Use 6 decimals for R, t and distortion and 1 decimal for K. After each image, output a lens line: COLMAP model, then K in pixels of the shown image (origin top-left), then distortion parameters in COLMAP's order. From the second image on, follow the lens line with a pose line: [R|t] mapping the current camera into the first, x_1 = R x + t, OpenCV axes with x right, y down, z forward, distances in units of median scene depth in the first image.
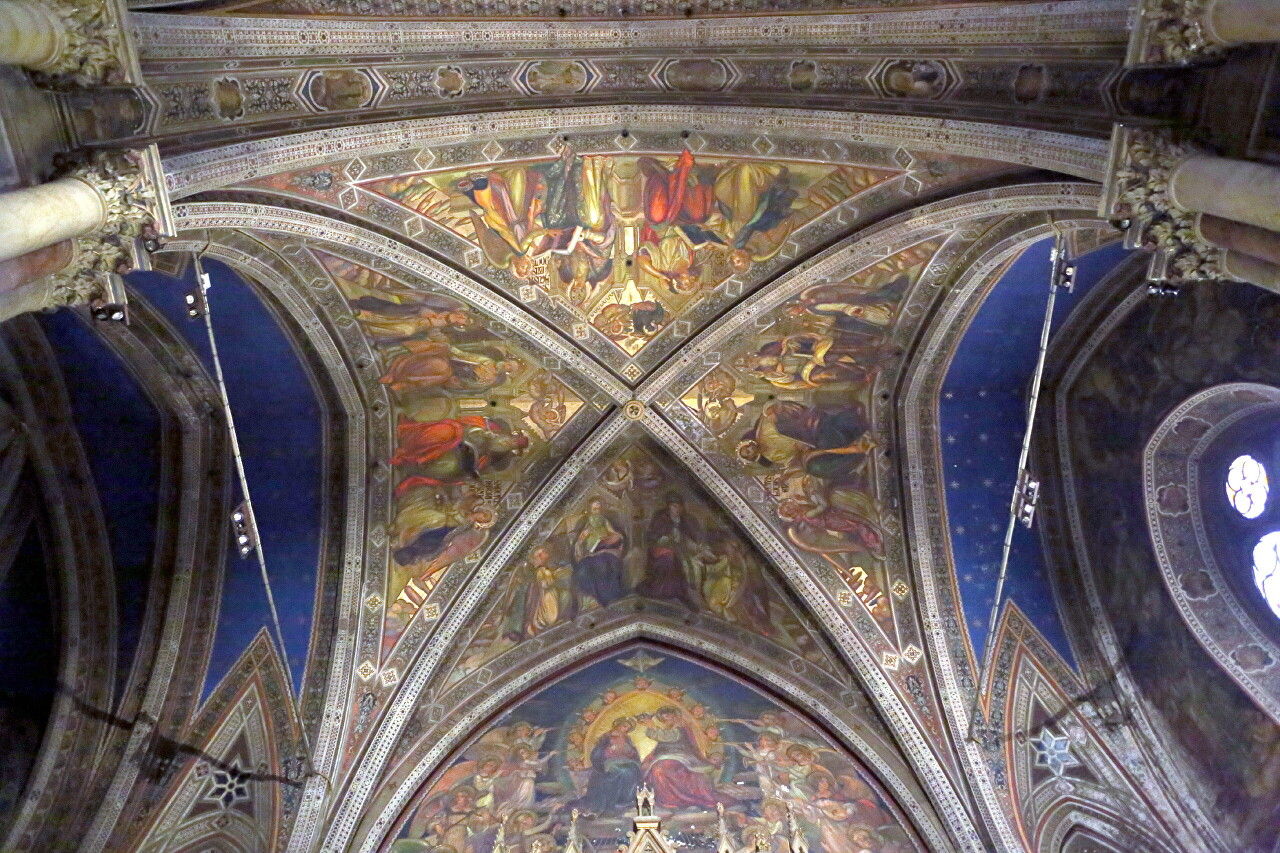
lens RADIAL K [[900.2, 0, 663.0], [0, 900.2, 433.2], [0, 0, 1]] dist [-0.075952, 0.067318]
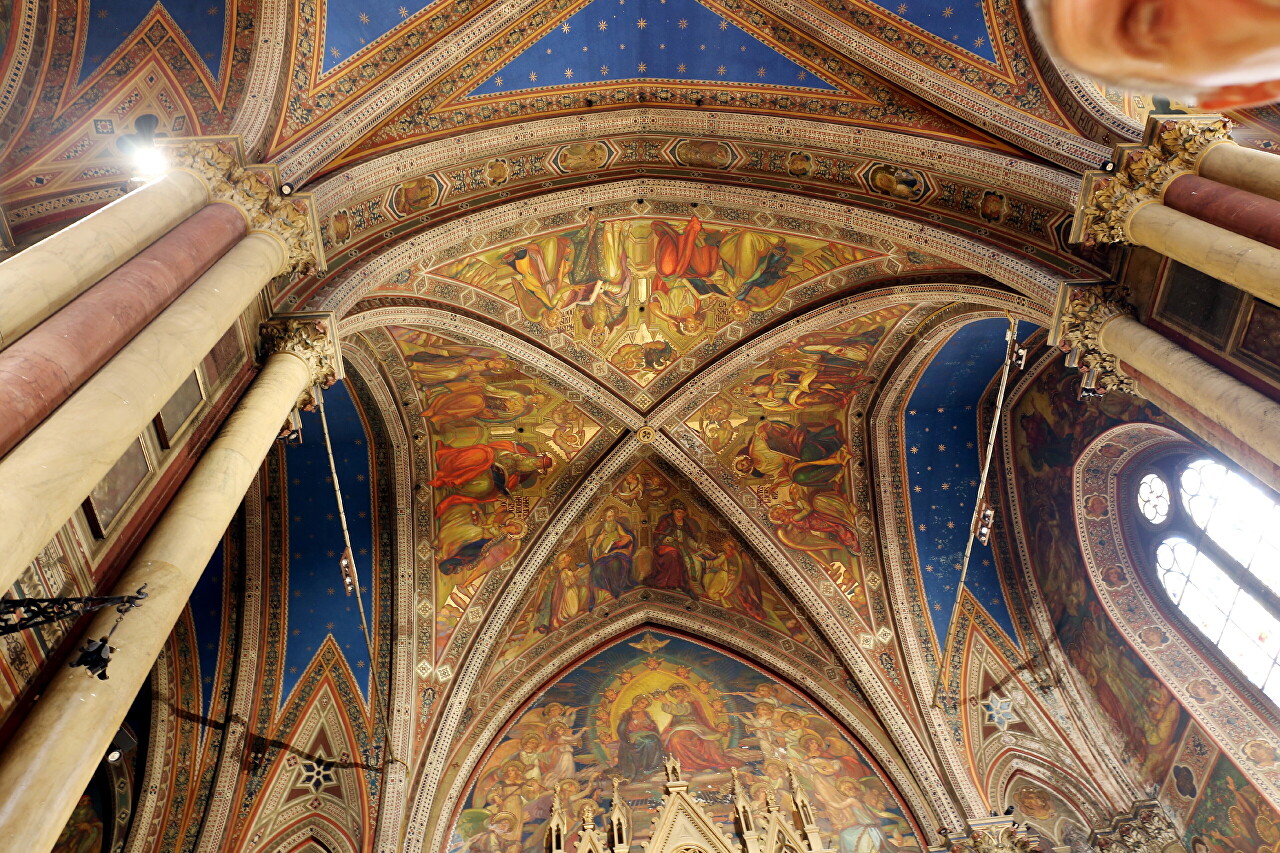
lens RADIAL K [[923.0, 0, 657.0], [0, 923.0, 420.6], [0, 0, 1]] dist [-0.084323, 0.076388]
pose [[0.997098, -0.022694, 0.072672, -0.107706], [0.017646, 0.997436, 0.069358, -0.129747], [-0.074059, -0.067874, 0.994941, -0.180103]]
